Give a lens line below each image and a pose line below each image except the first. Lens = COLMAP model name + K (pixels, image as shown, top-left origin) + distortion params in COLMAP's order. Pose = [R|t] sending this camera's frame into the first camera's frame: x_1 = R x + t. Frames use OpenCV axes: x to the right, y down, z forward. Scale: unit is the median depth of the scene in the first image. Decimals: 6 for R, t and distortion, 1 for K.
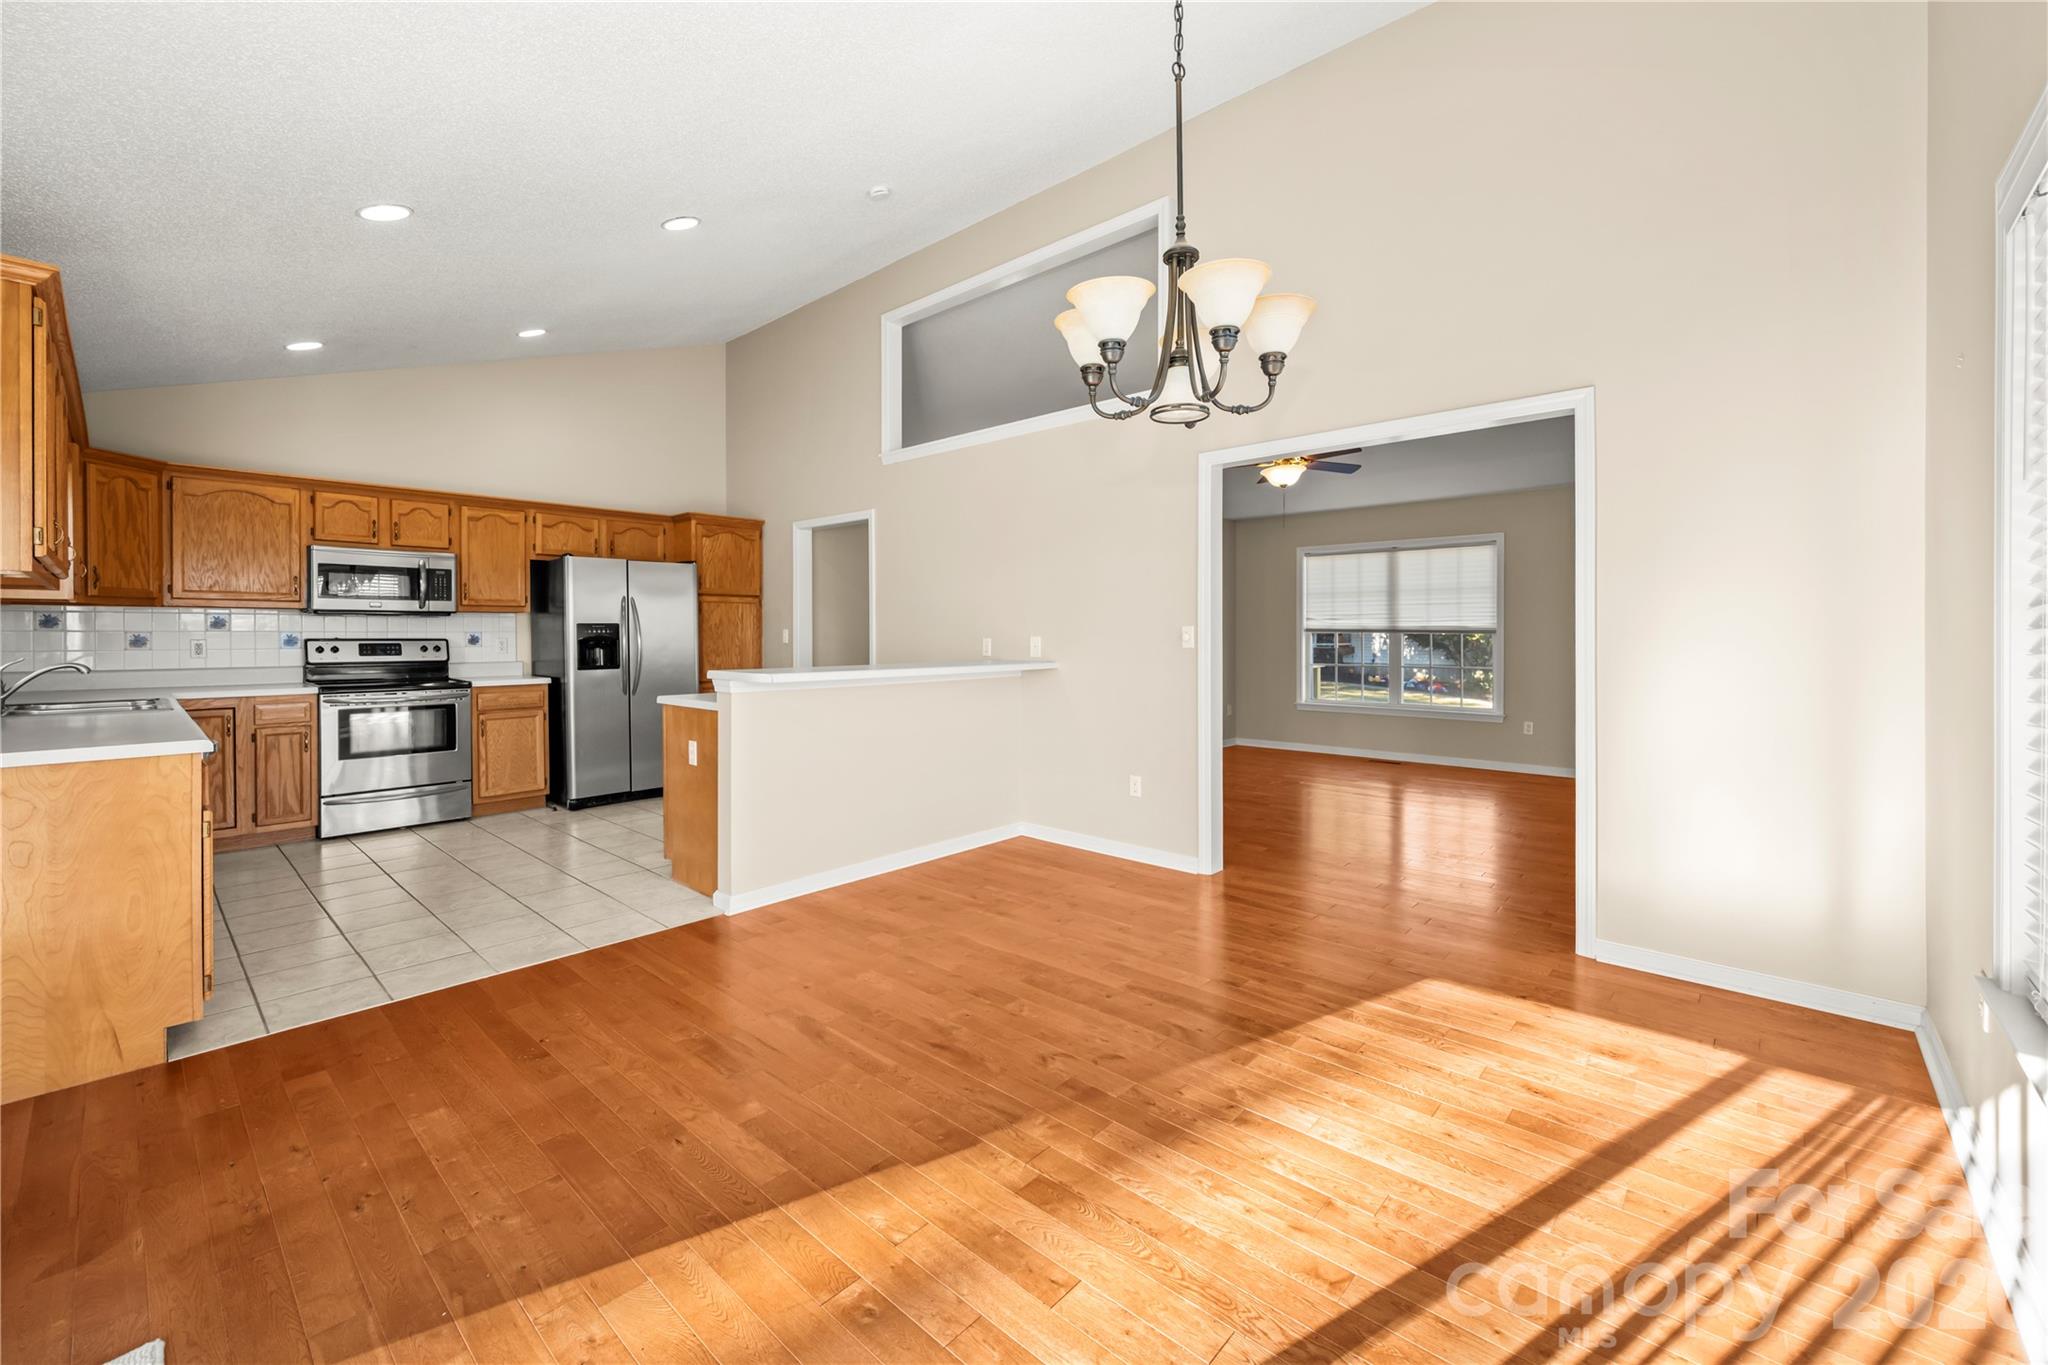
lens RADIAL K [[820.2, 0, 1030.5], [0, 820.2, 638.3], [0, 0, 1]] dist [-0.000098, -0.000033]
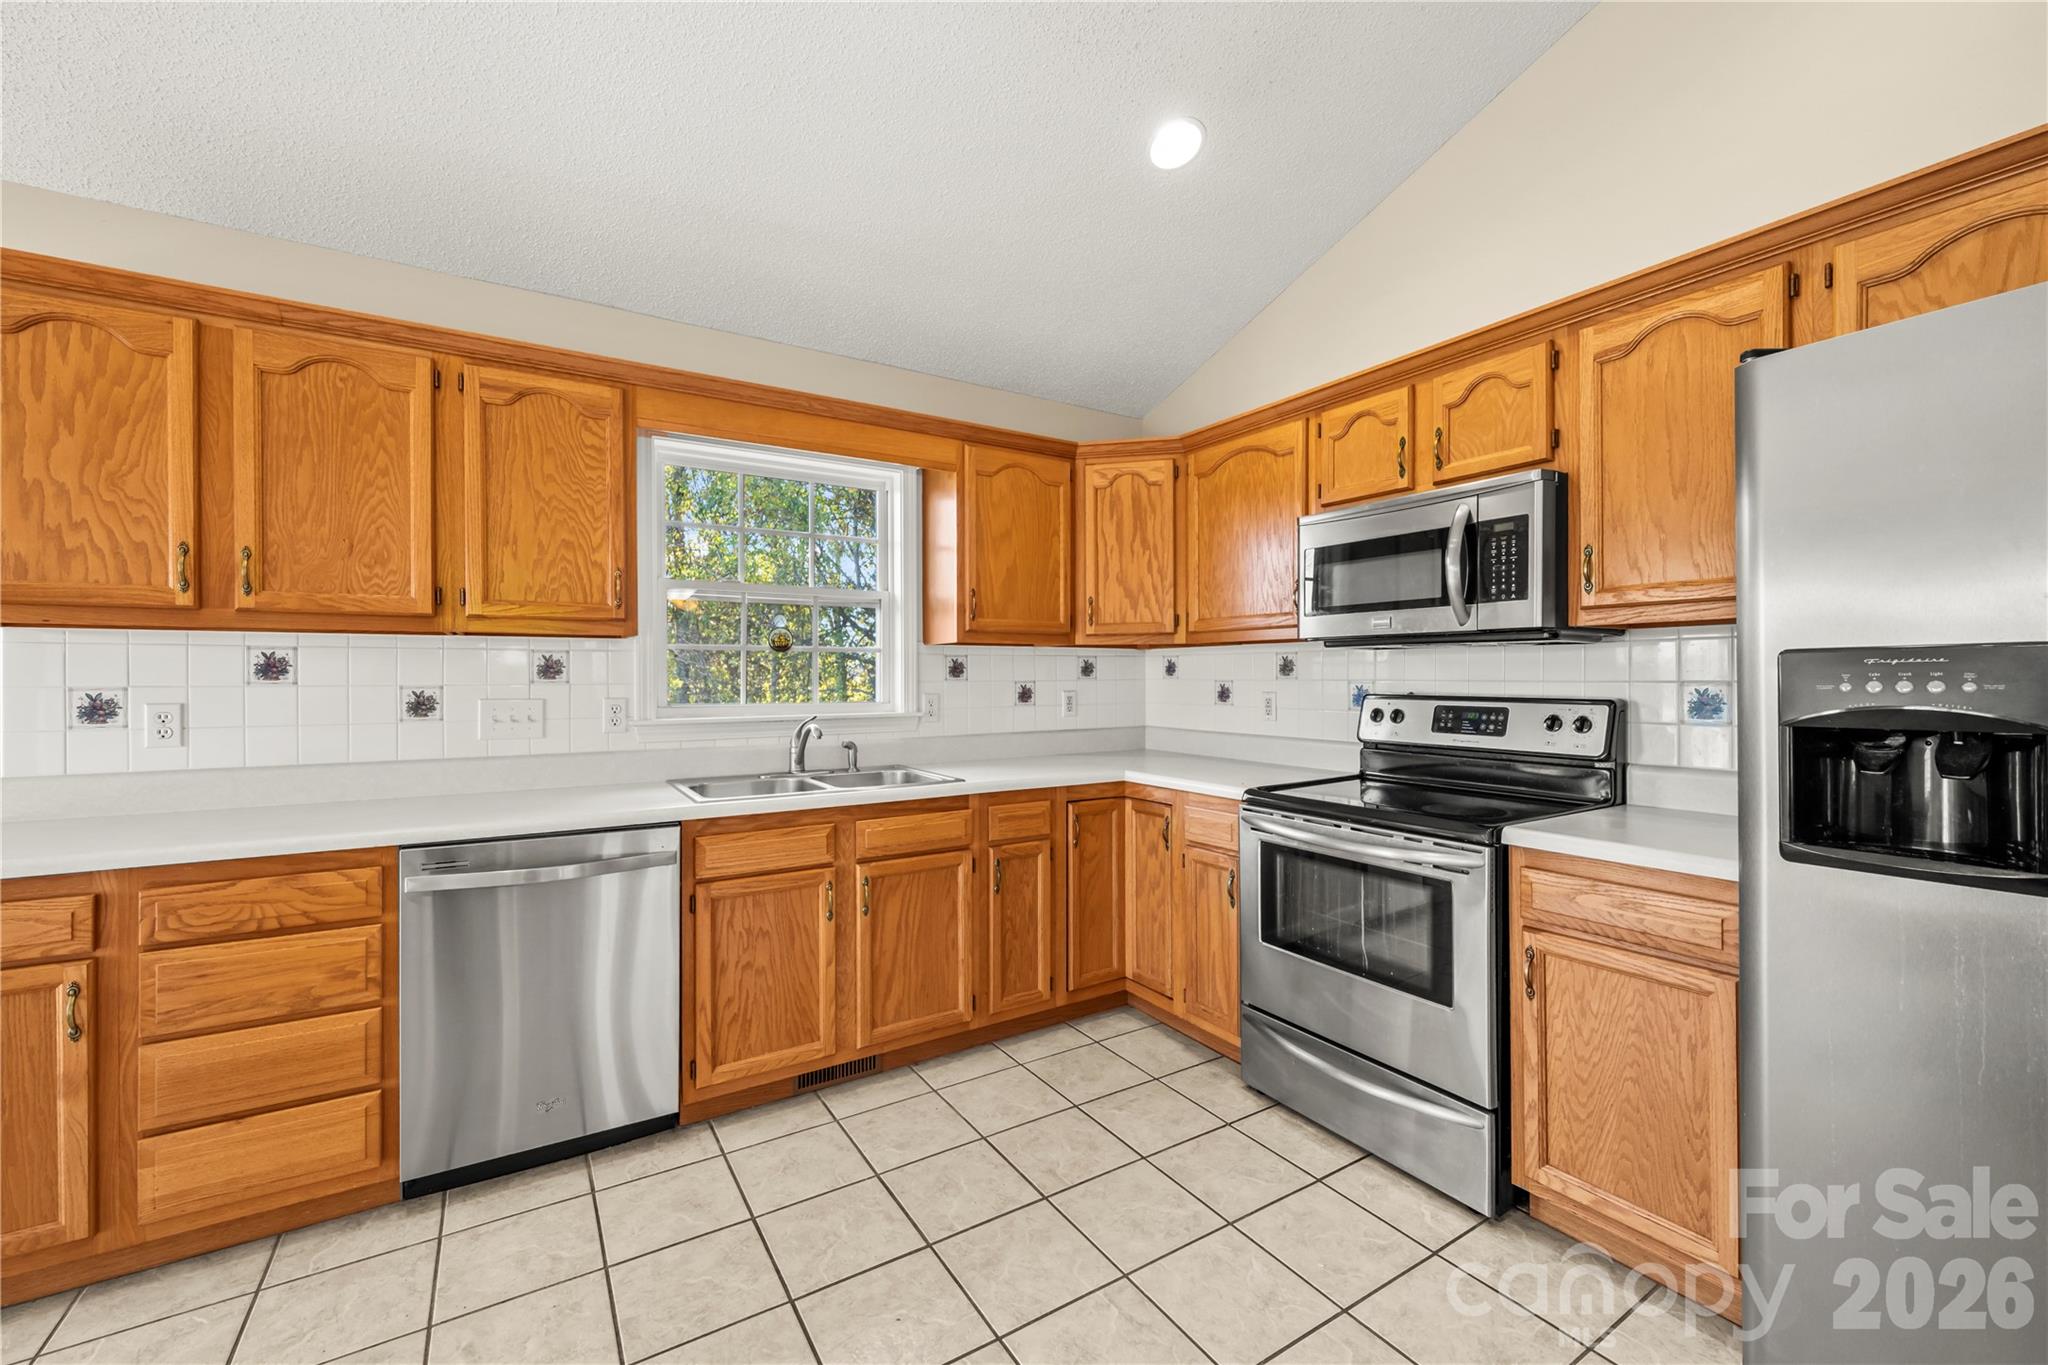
lens RADIAL K [[828.6, 0, 1024.0], [0, 828.6, 682.5], [0, 0, 1]] dist [0.001346, 0.000087]
pose [[-0.275396, 0.011446, -0.961263, -0.303007], [0.001836, 0.999934, 0.011381, -0.013413], [0.961329, 0.001369, -0.275398, 0.942005]]
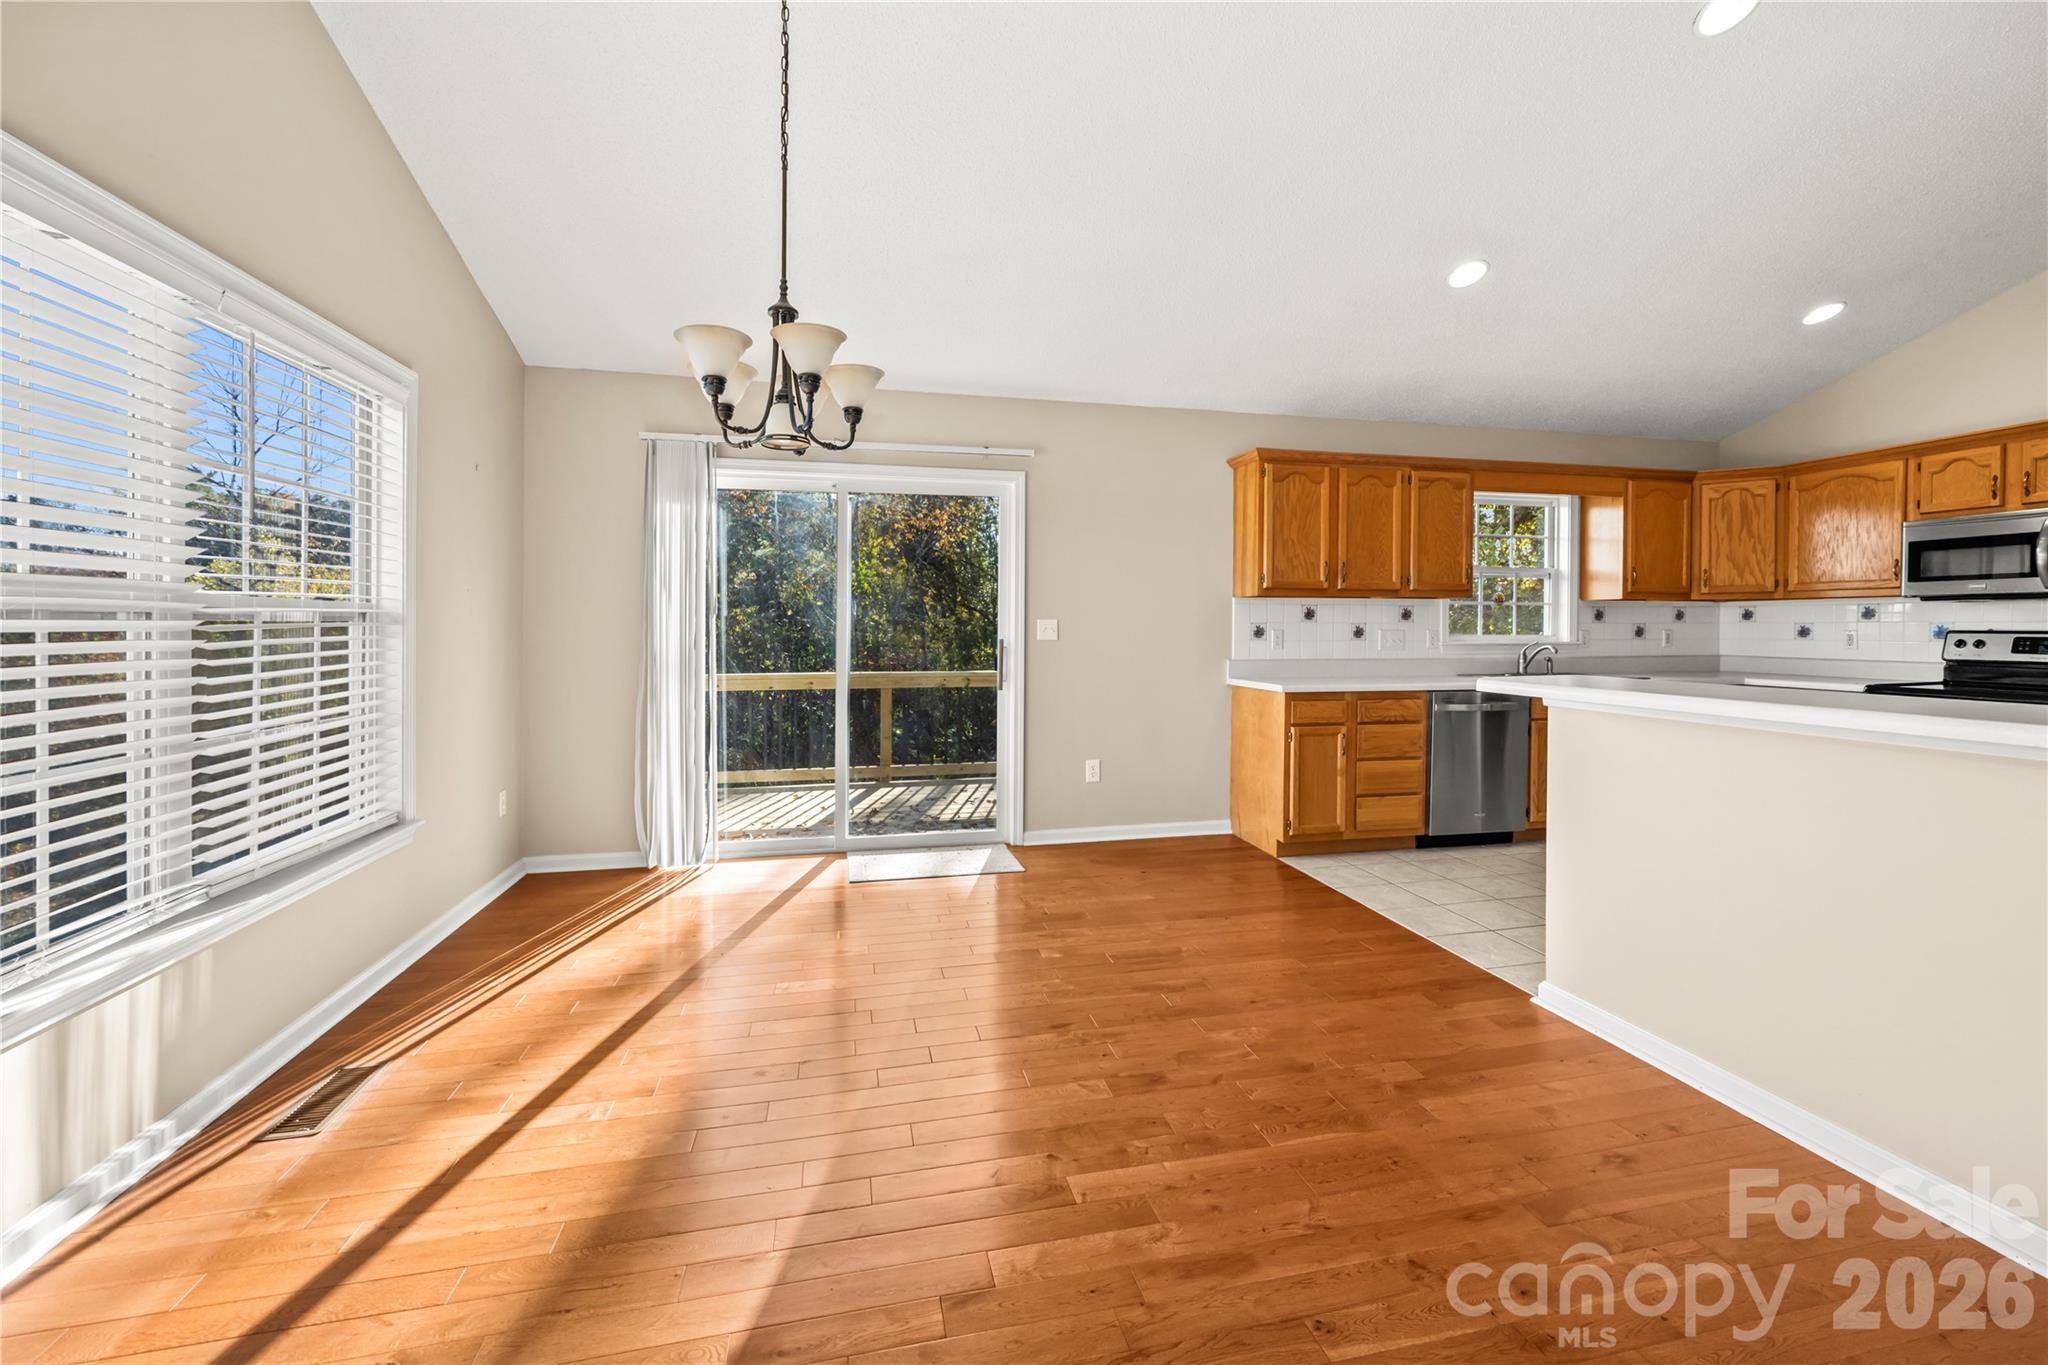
lens RADIAL K [[820.2, 0, 1030.5], [0, 820.2, 638.3], [0, 0, 1]] dist [-0.000098, -0.000033]
pose [[-0.576541, 0.015214, -0.816927, 0.347508], [-0.000306, 0.999823, 0.018837, -0.006769], [0.817068, 0.011111, -0.576434, 0.721600]]
